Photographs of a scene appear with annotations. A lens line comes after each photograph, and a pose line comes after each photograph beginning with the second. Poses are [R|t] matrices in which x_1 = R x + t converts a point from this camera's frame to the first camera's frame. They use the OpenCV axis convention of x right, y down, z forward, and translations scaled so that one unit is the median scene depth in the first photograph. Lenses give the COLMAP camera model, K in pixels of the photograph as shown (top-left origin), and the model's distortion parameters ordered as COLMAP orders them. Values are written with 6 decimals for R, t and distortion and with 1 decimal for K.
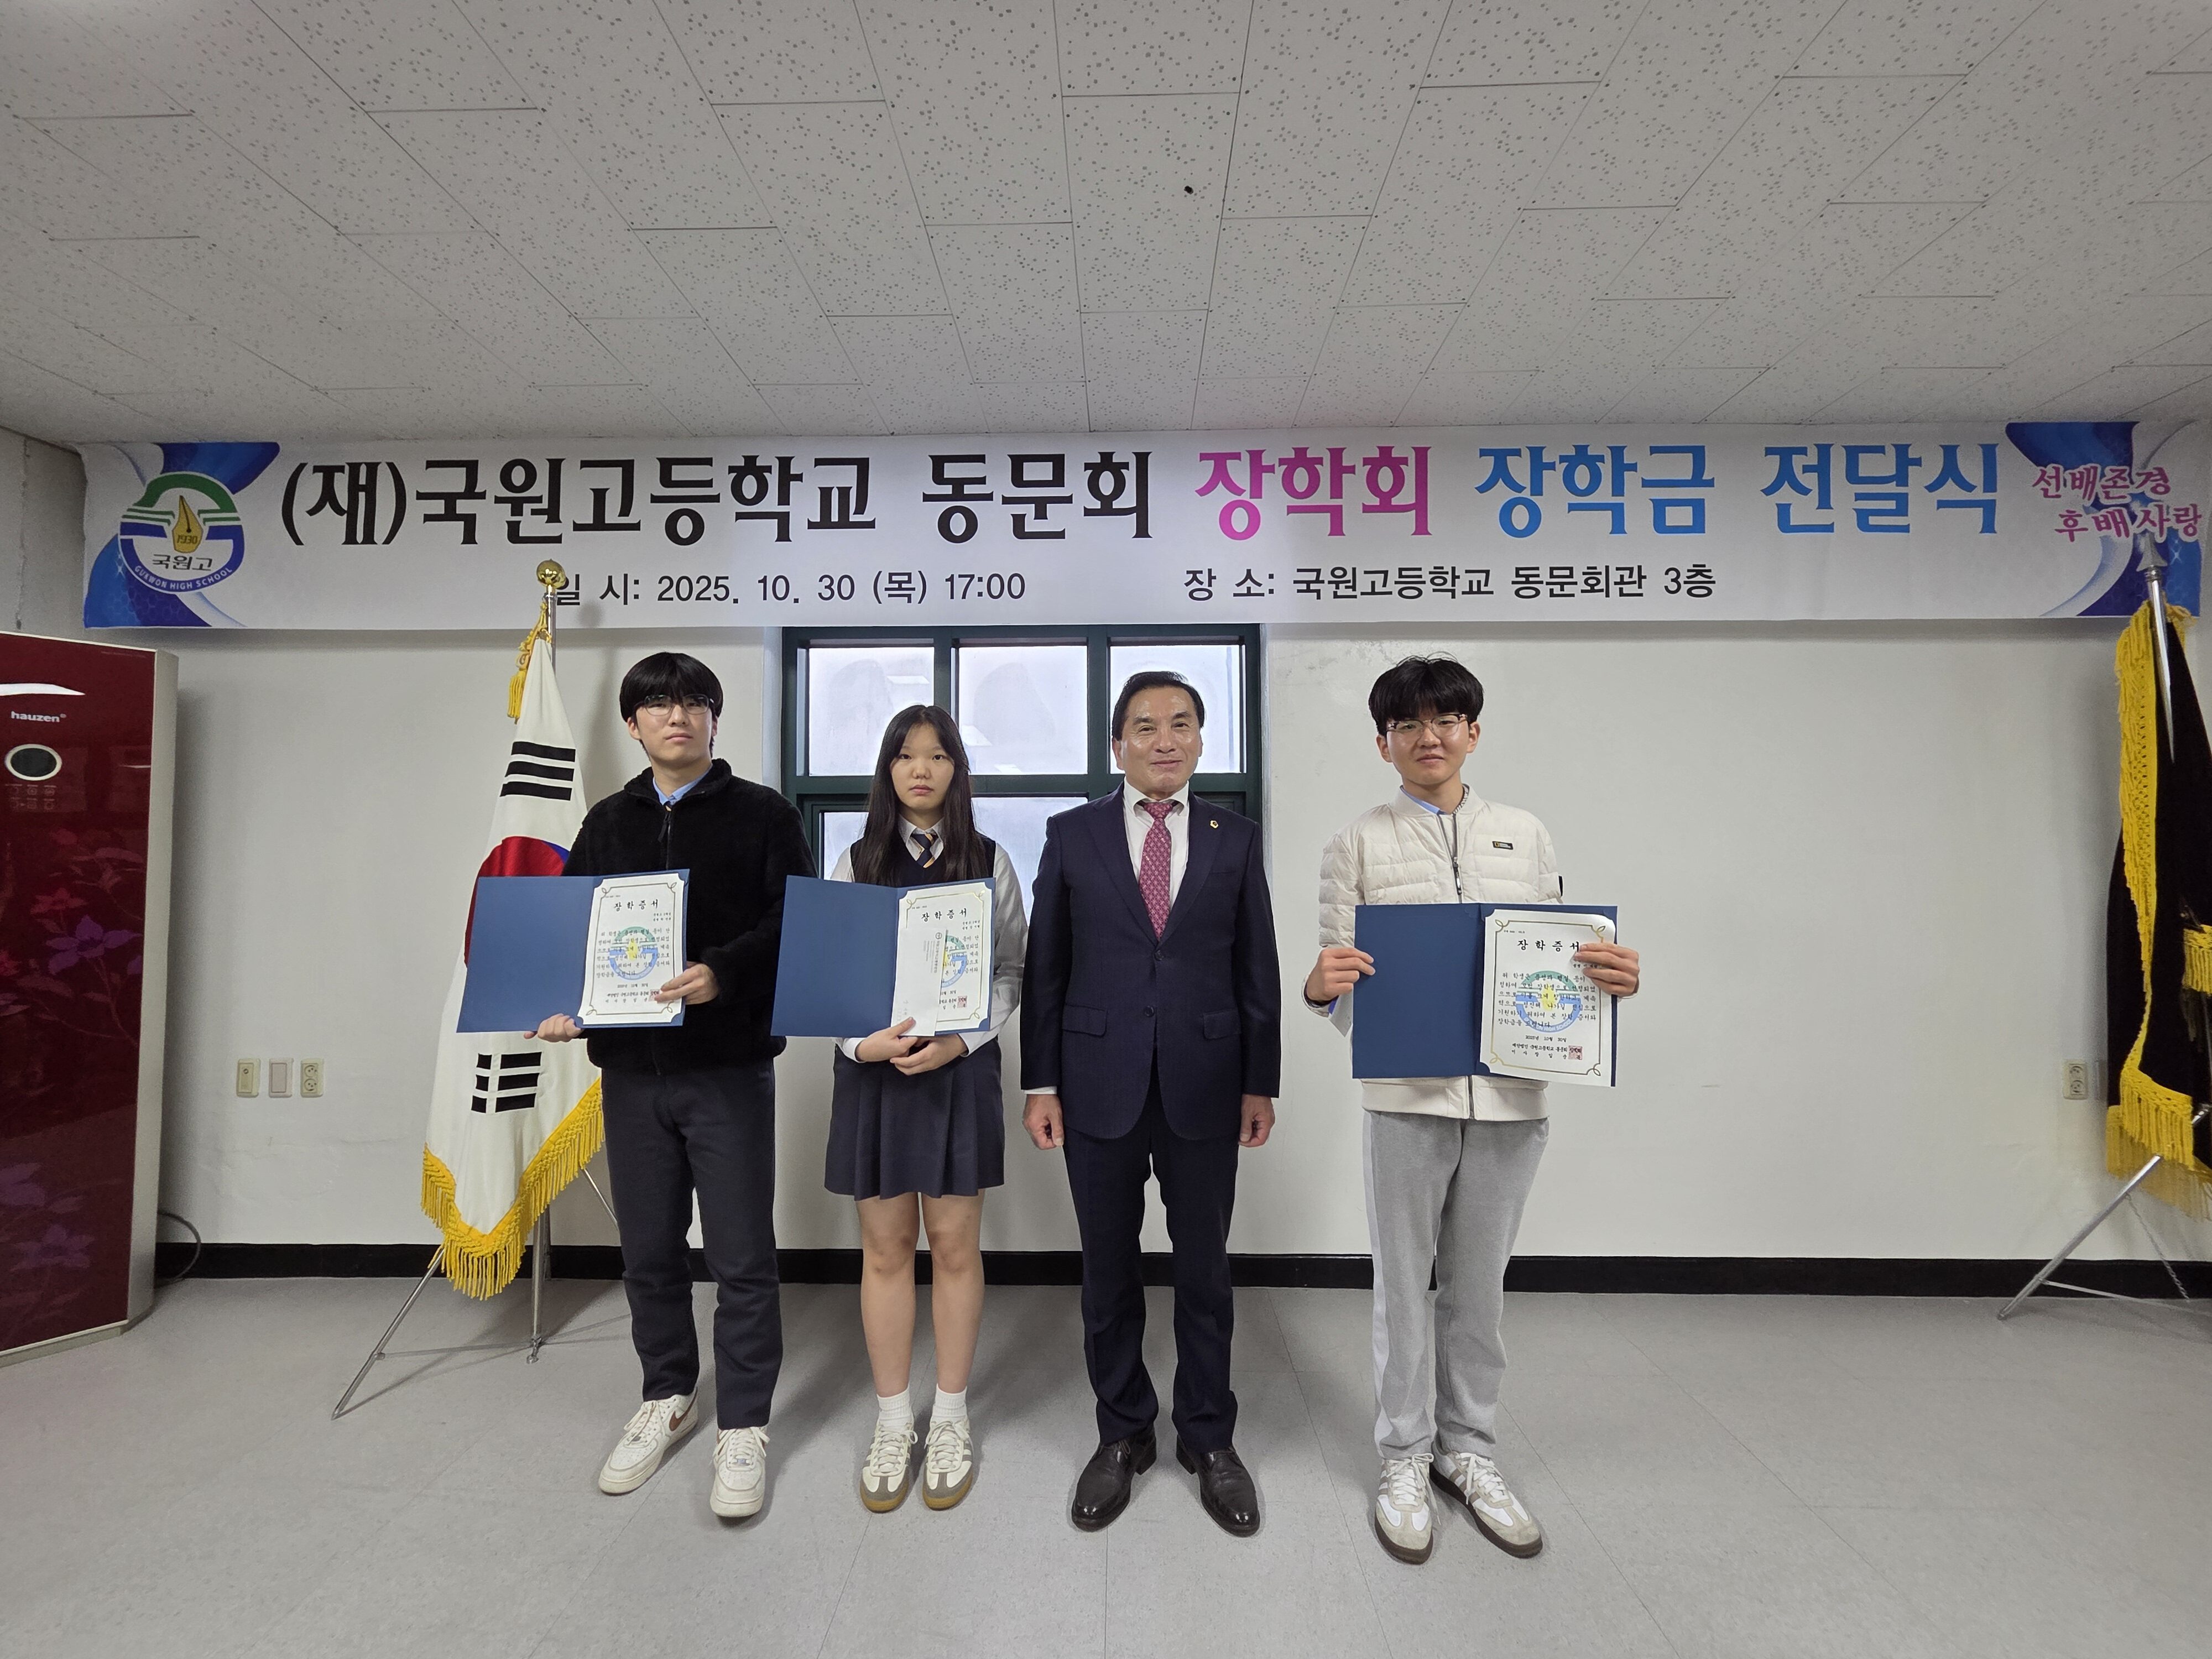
lens RADIAL K [[909.8, 0, 1103.3], [0, 909.8, 825.9], [0, 0, 1]] dist [-0.000467, 0.000623]
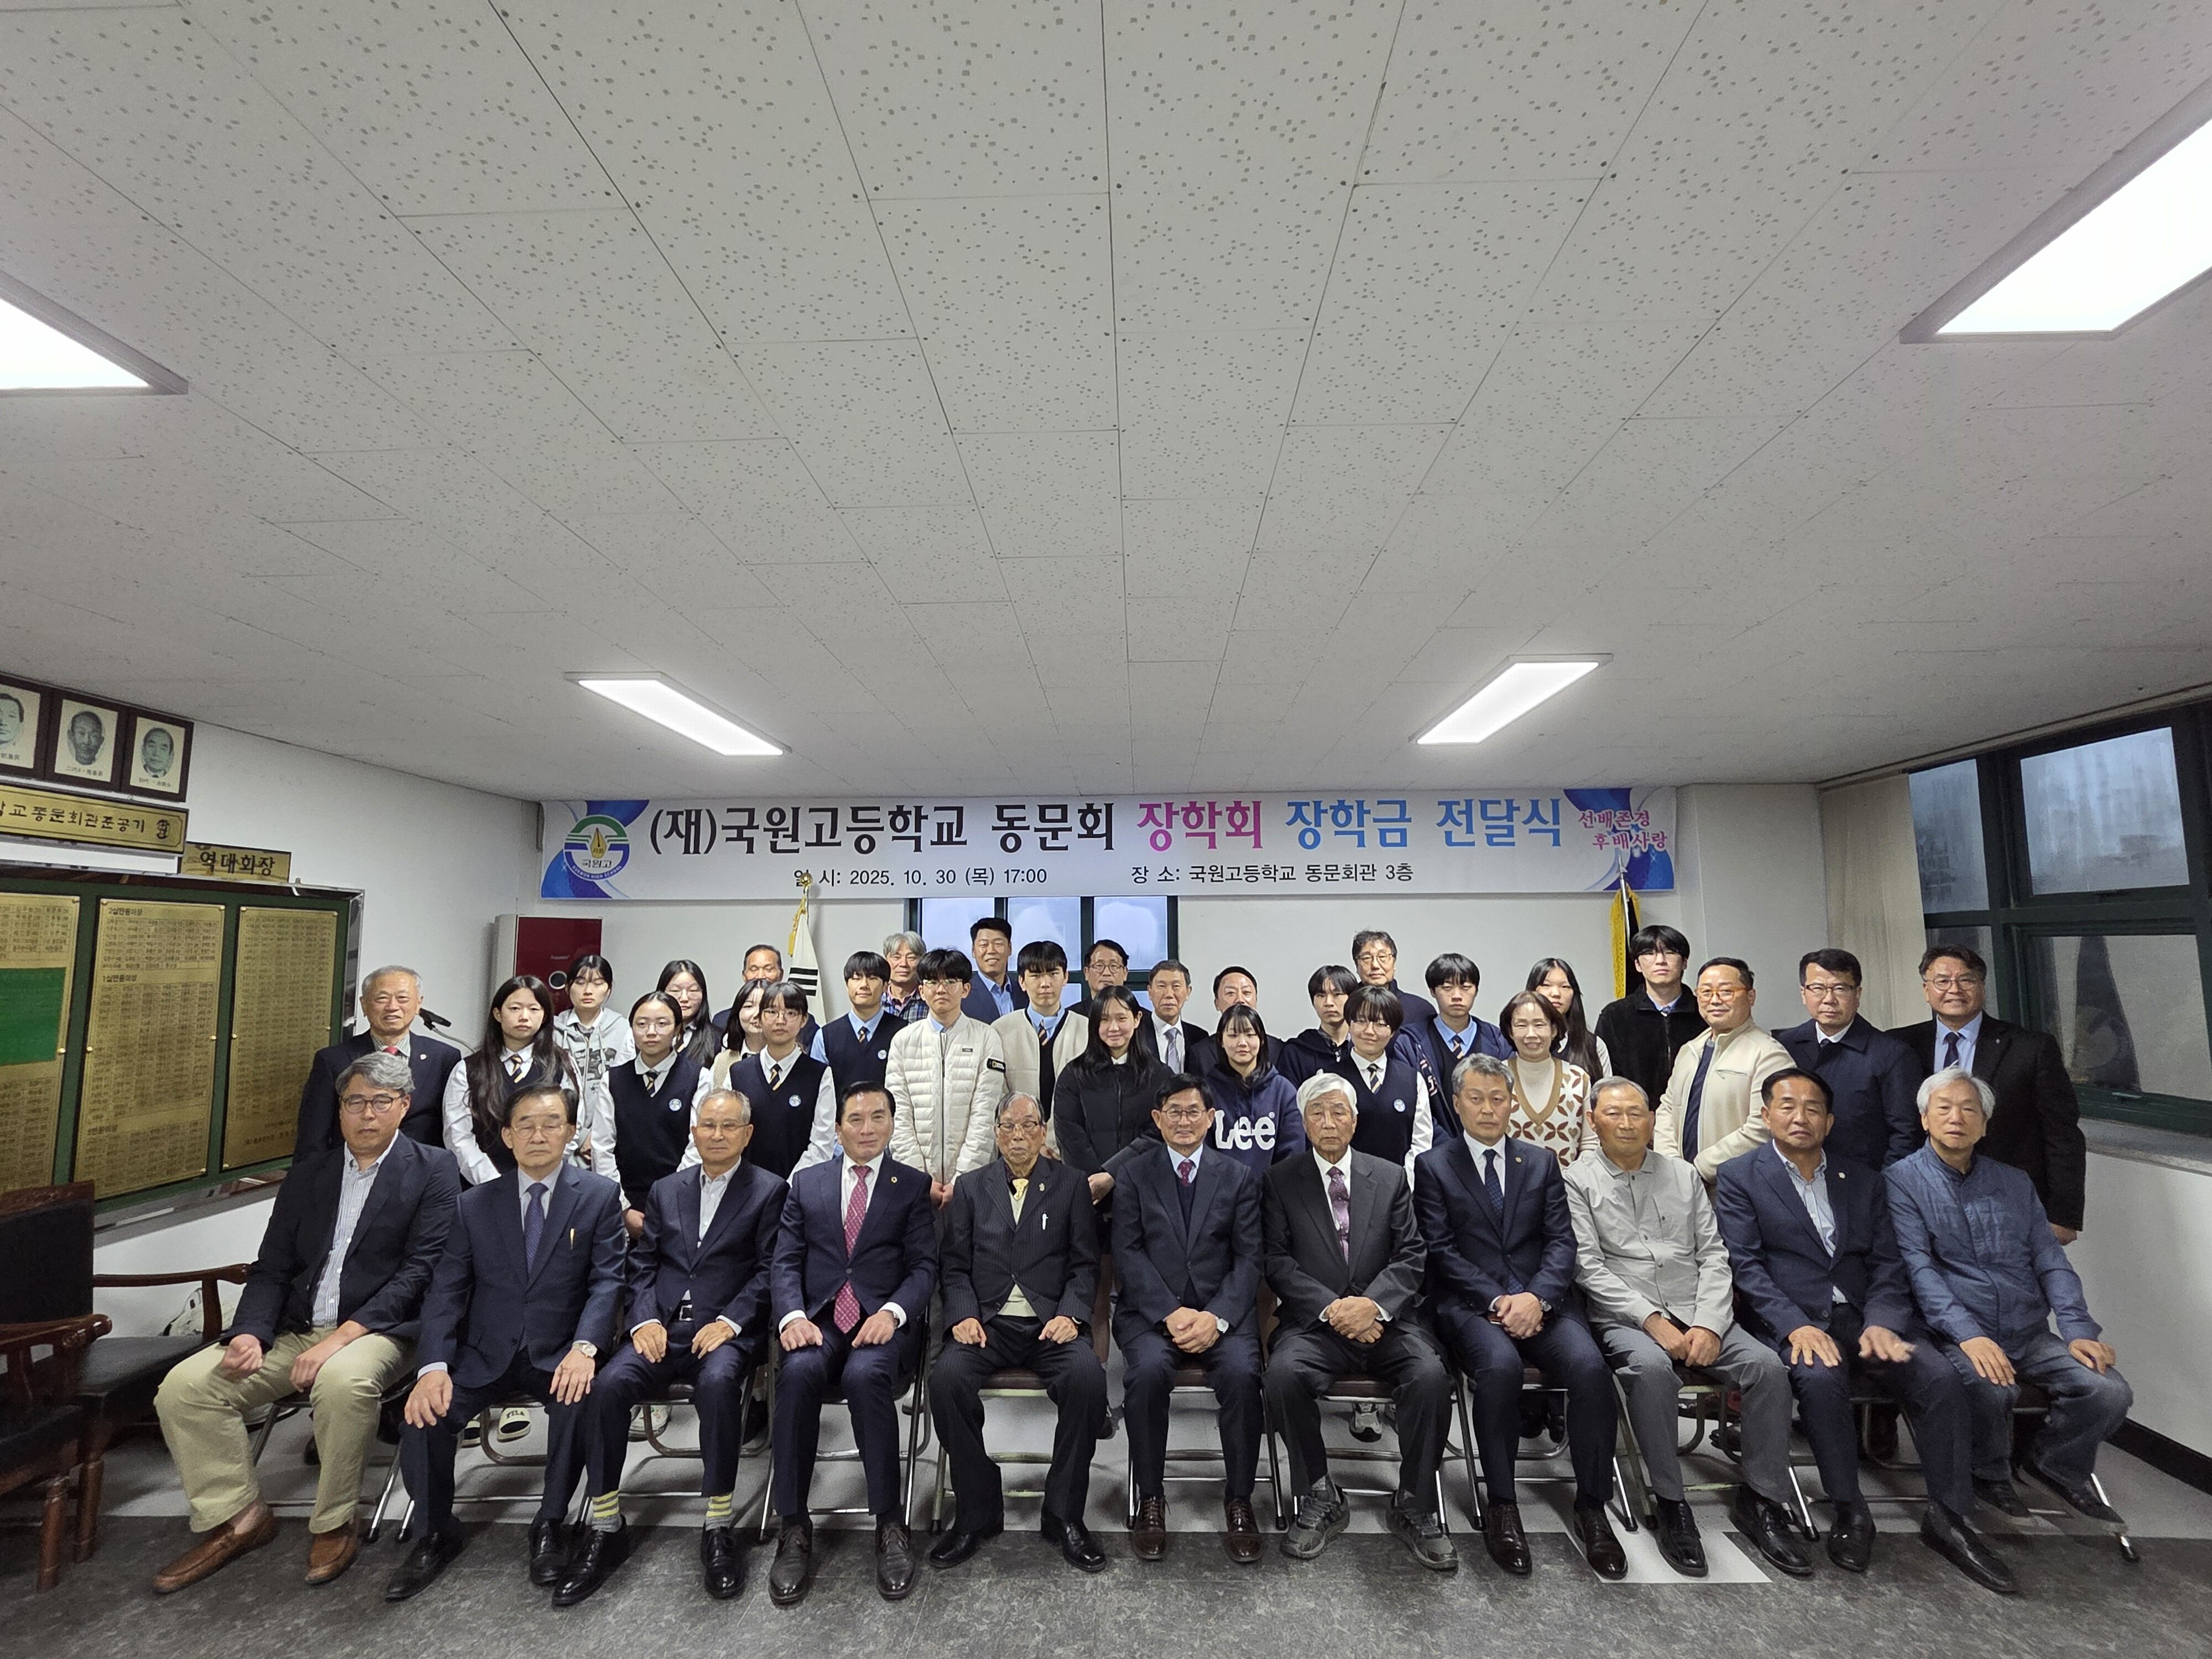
lens RADIAL K [[1197.2, 0, 1106.0], [0, 1197.2, 829.5], [0, 0, 1]] dist [-0.030482, 0.085616]
pose [[0.999721, -0.007968, -0.022229, 0.091872], [0.006115, 0.996594, -0.082238, -0.155479], [0.022808, 0.082080, 0.996365, -1.465416]]
